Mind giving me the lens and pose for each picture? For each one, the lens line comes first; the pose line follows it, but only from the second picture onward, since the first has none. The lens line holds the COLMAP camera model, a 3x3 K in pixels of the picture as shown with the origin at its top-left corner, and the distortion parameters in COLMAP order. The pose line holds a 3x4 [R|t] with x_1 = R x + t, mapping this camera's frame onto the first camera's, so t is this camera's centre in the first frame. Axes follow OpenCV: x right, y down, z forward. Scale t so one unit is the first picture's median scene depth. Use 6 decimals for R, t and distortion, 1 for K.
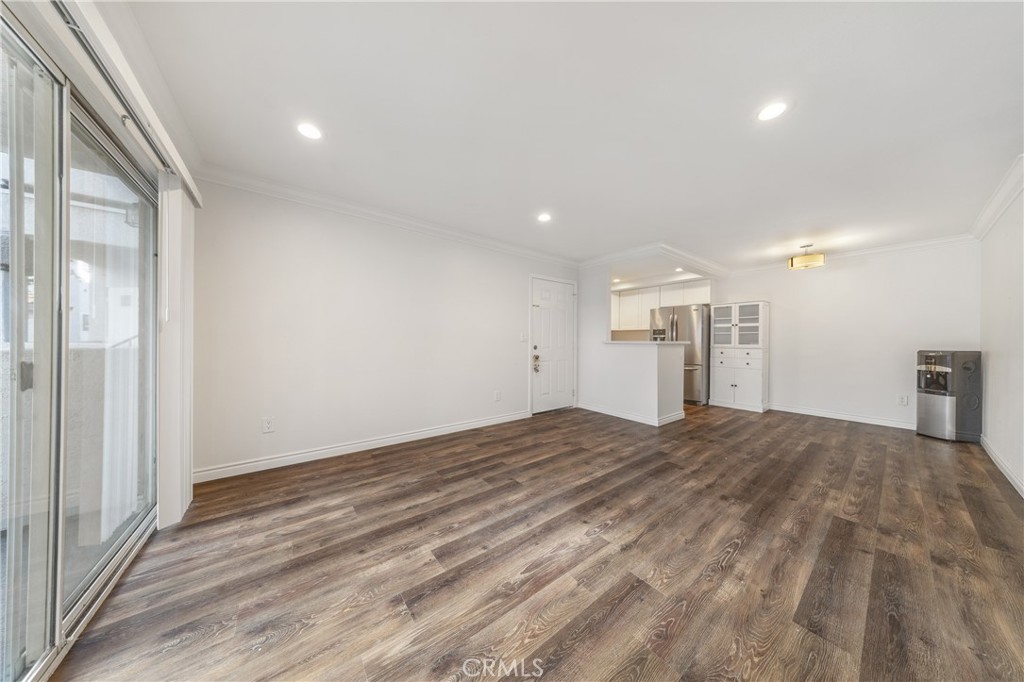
lens RADIAL K [[298.4, 0, 515.1], [0, 298.4, 340.6], [0, 0, 1]] dist [0.005602, 0.000032]
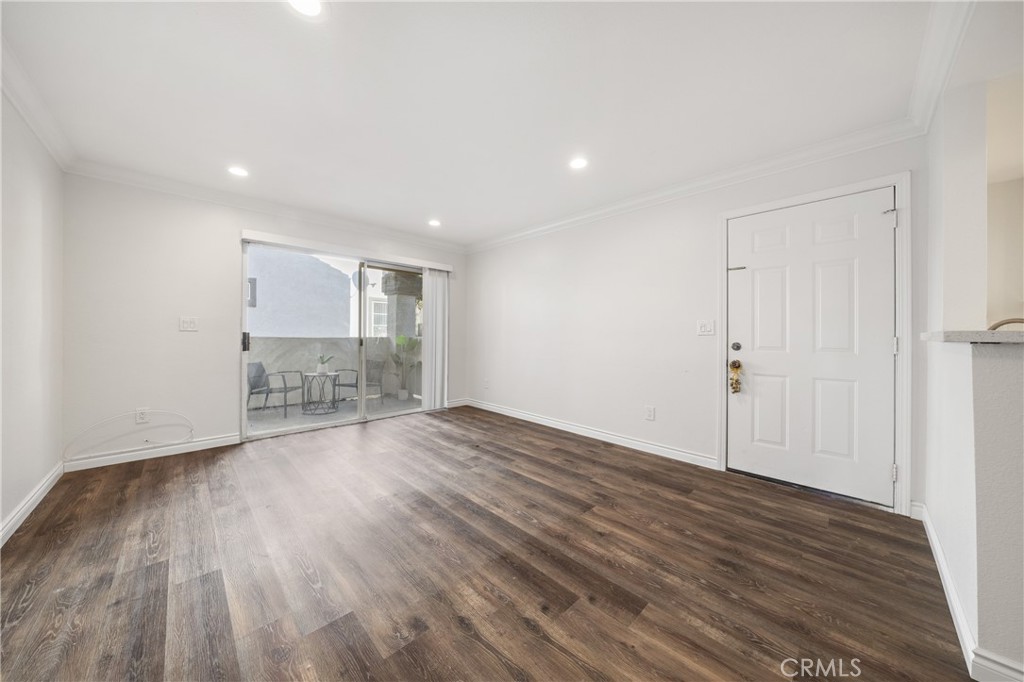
lens RADIAL K [[348.2, 0, 513.3], [0, 348.2, 334.1], [0, 0, 1]] dist [-0.009055, -0.000122]
pose [[0.113409, -0.003964, -0.993540, 1.102952], [-0.013455, 0.999894, -0.005525, 0.016685], [0.993457, 0.013995, 0.113344, 0.913357]]
